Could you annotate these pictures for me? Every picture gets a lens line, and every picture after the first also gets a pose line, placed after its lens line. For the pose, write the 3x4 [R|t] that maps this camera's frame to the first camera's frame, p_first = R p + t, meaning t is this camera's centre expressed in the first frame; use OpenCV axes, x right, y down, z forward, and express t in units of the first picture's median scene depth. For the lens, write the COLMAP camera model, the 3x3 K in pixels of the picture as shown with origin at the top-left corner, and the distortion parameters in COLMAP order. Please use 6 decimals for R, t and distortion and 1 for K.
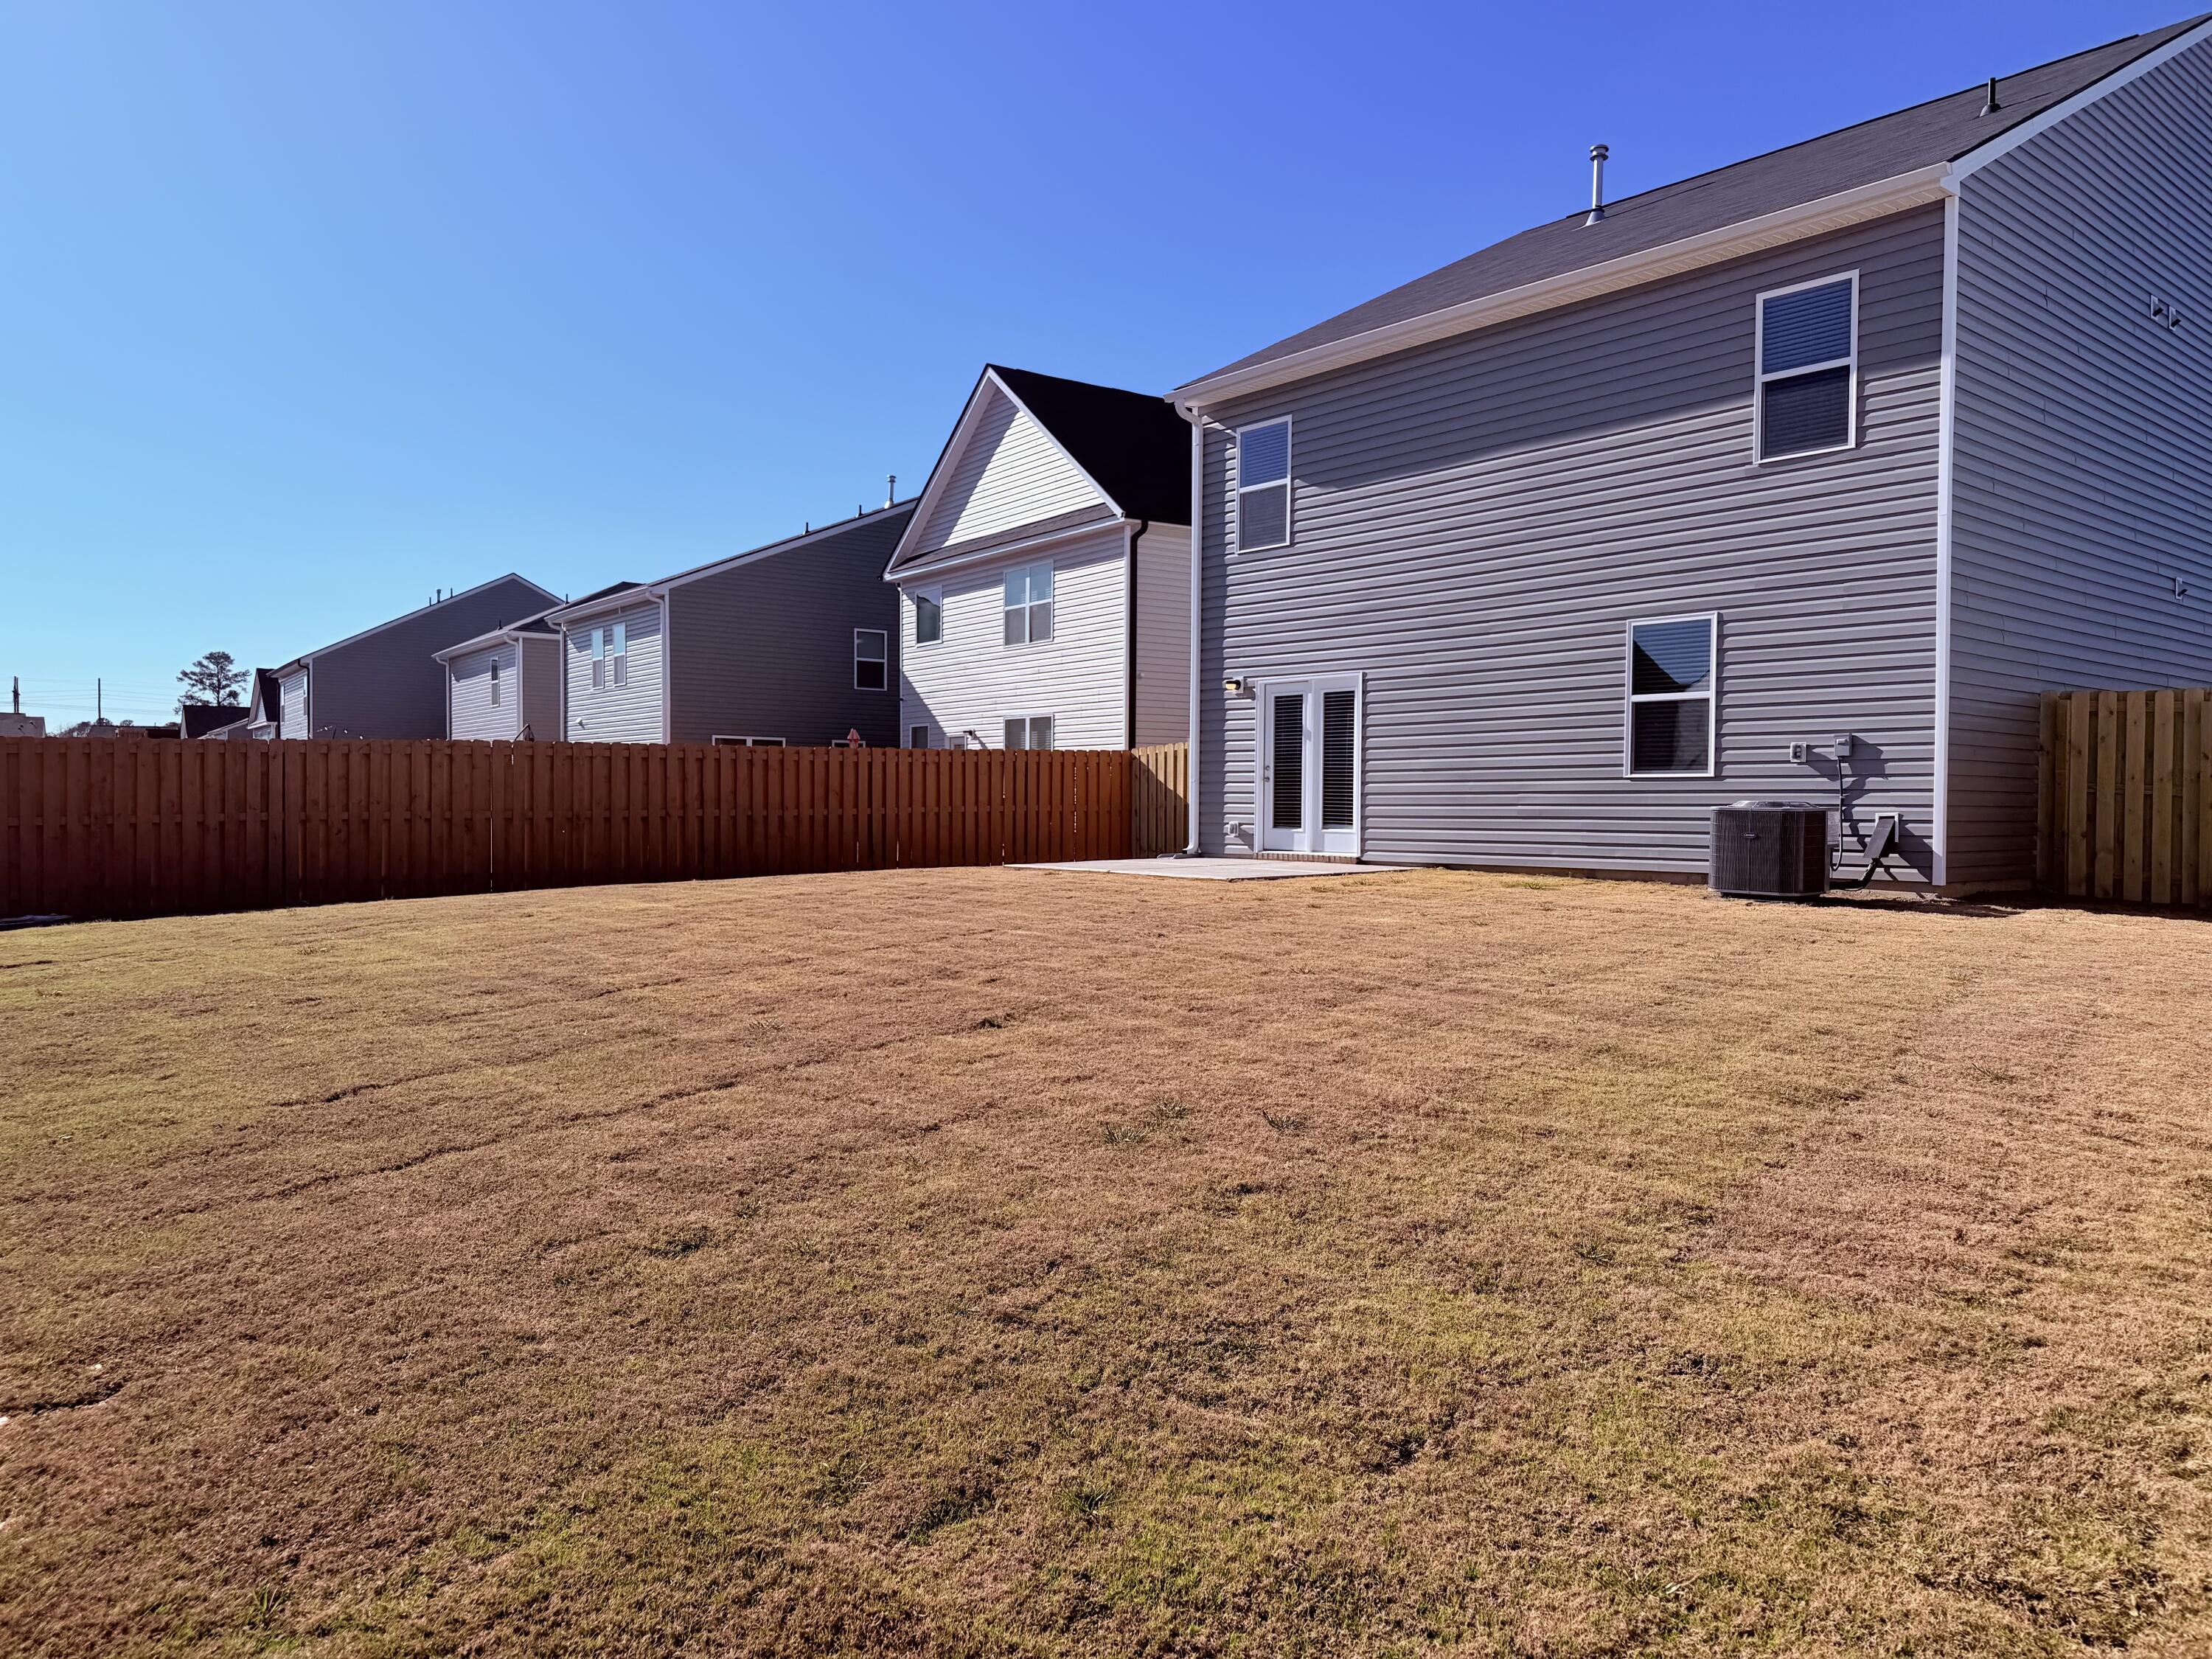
lens RADIAL K [[1525.0, 0, 1106.0], [0, 1525.0, 829.5], [0, 0, 1]] dist [0.025024, -0.038229]
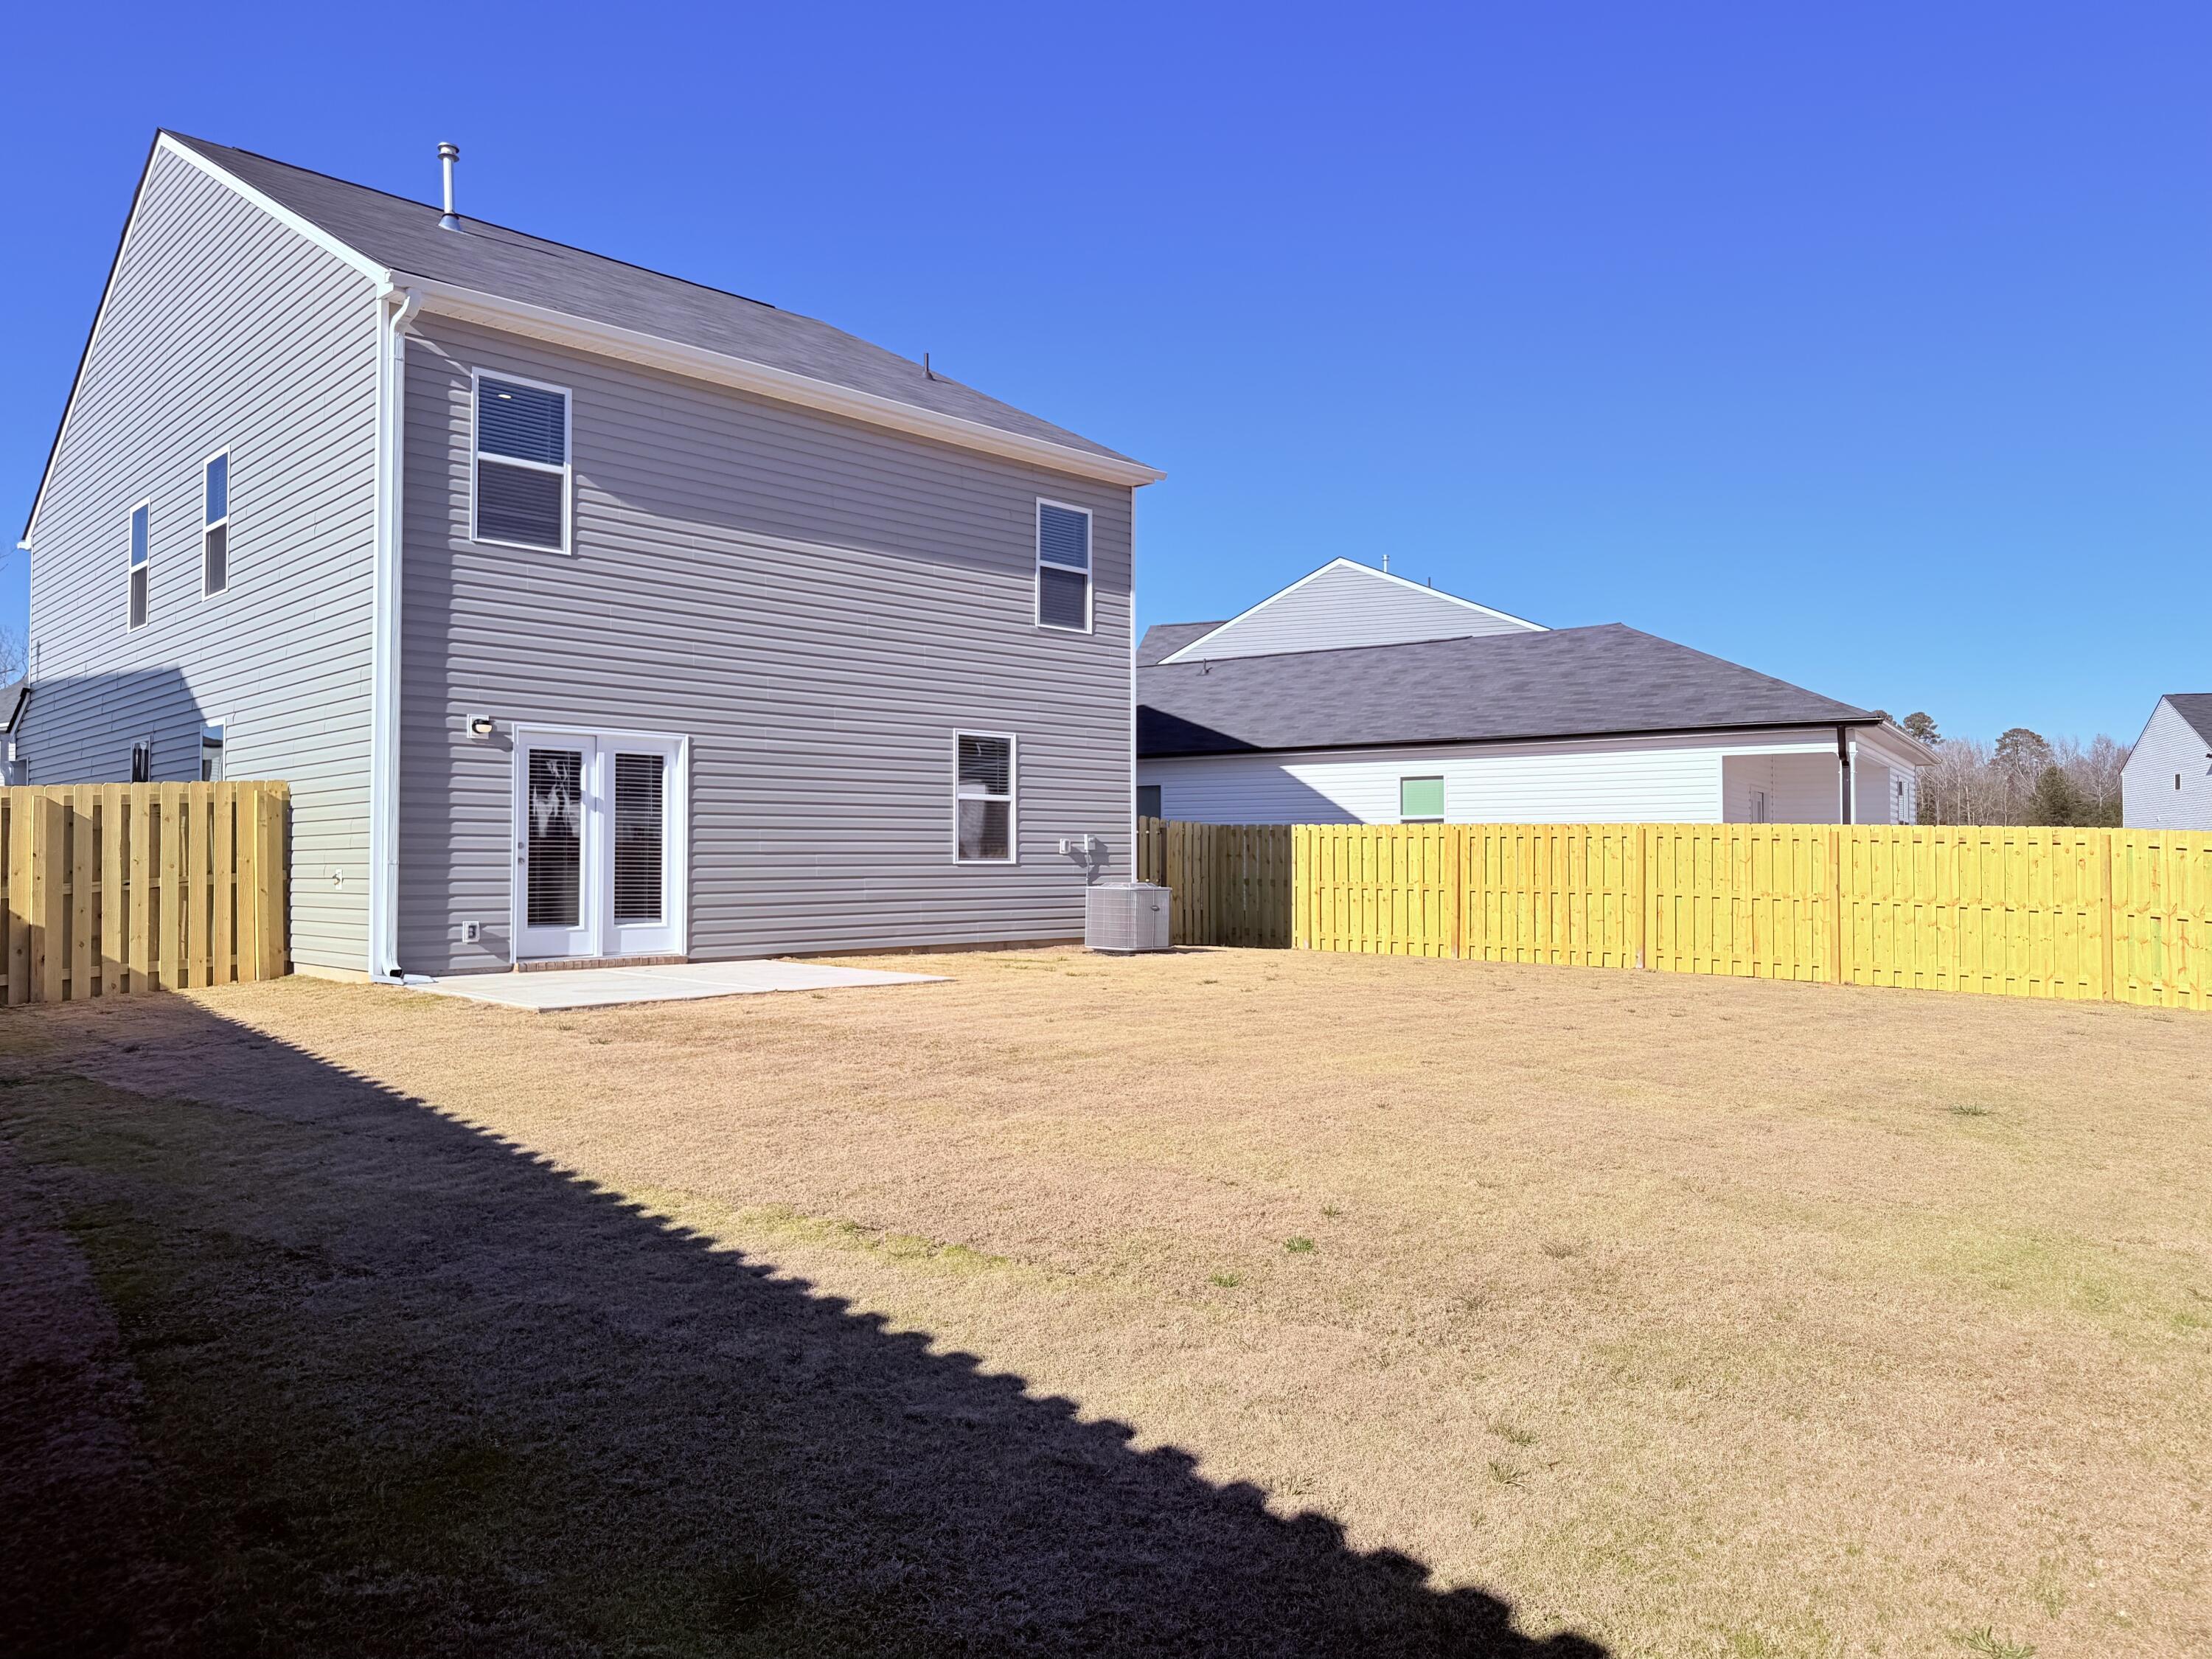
lens RADIAL K [[1558.2, 0, 1111.0], [0, 1558.2, 789.1], [0, 0, 1]] dist [0.016599, -0.014007]
pose [[-0.077242, 0.042284, 0.996115, -4.076839], [0.015632, 0.999029, -0.041195, -0.196061], [-0.996890, 0.012390, -0.077828, 4.730705]]
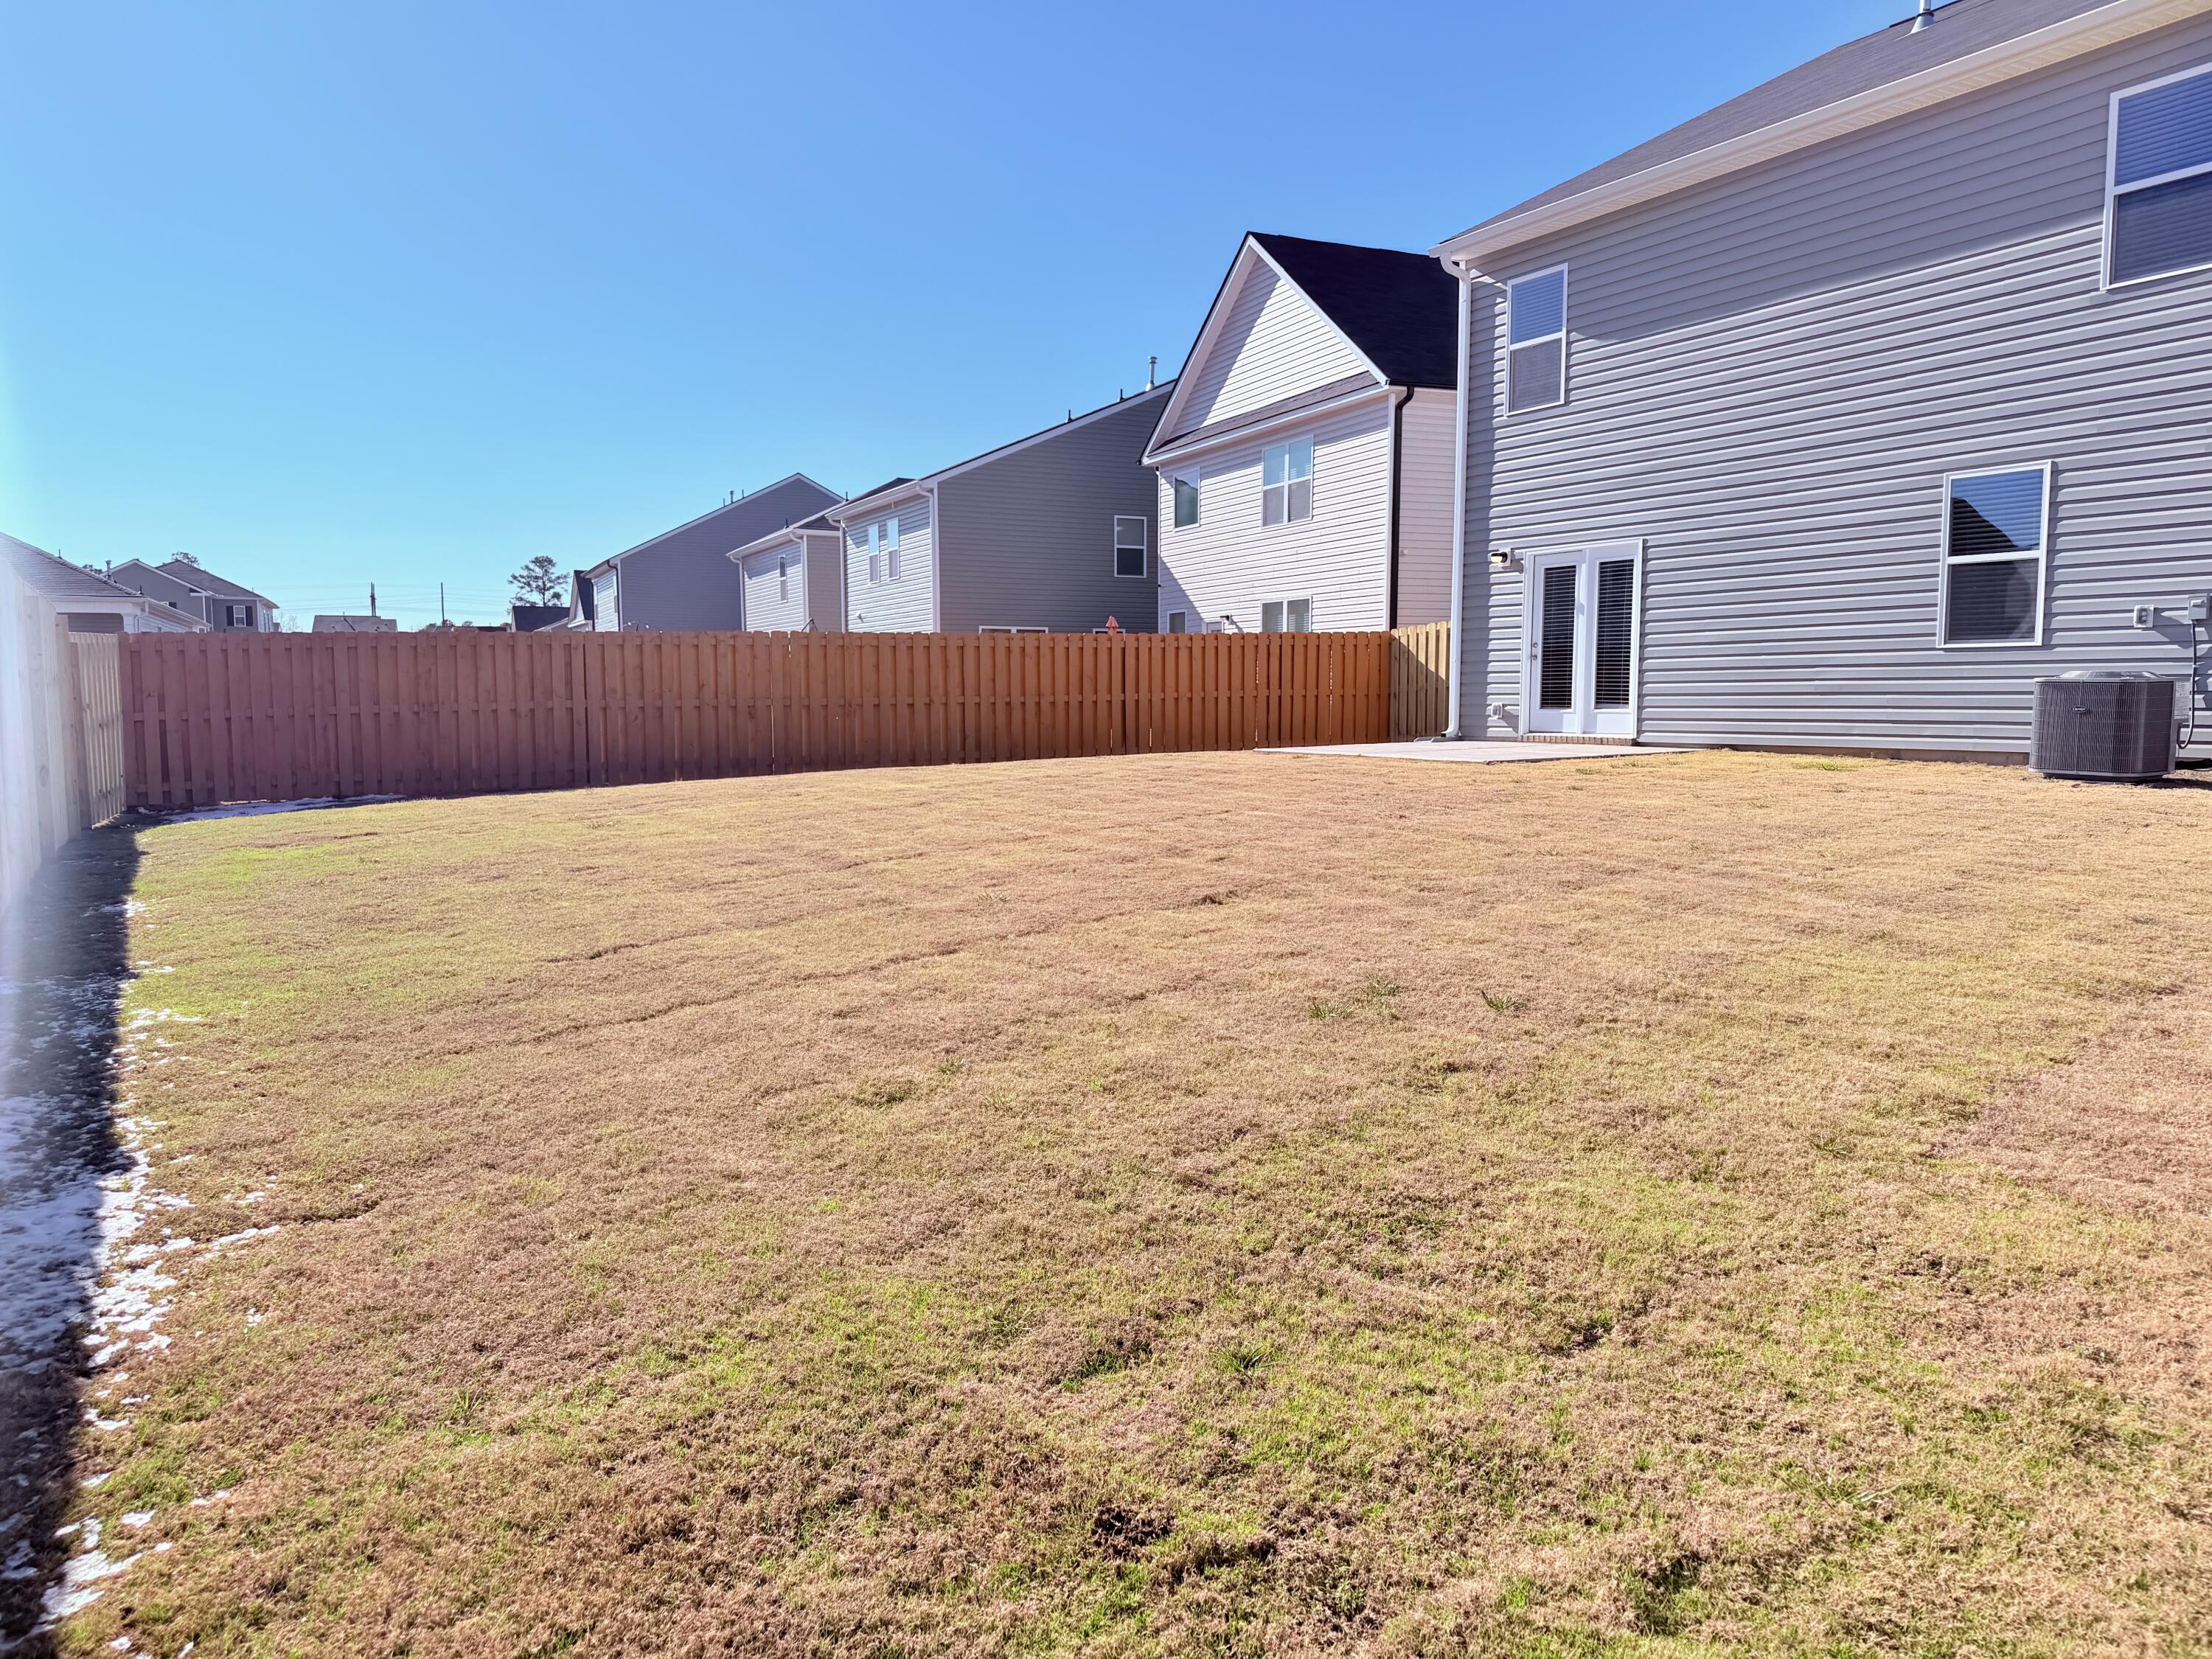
lens RADIAL K [[1525.0, 0, 1106.0], [0, 1525.0, 829.5], [0, 0, 1]] dist [0.025024, -0.038229]
pose [[0.984492, 0.006632, -0.175305, 0.060401], [0.006239, 0.997329, 0.072769, 0.021200], [0.175320, -0.072734, 0.981821, 0.037097]]
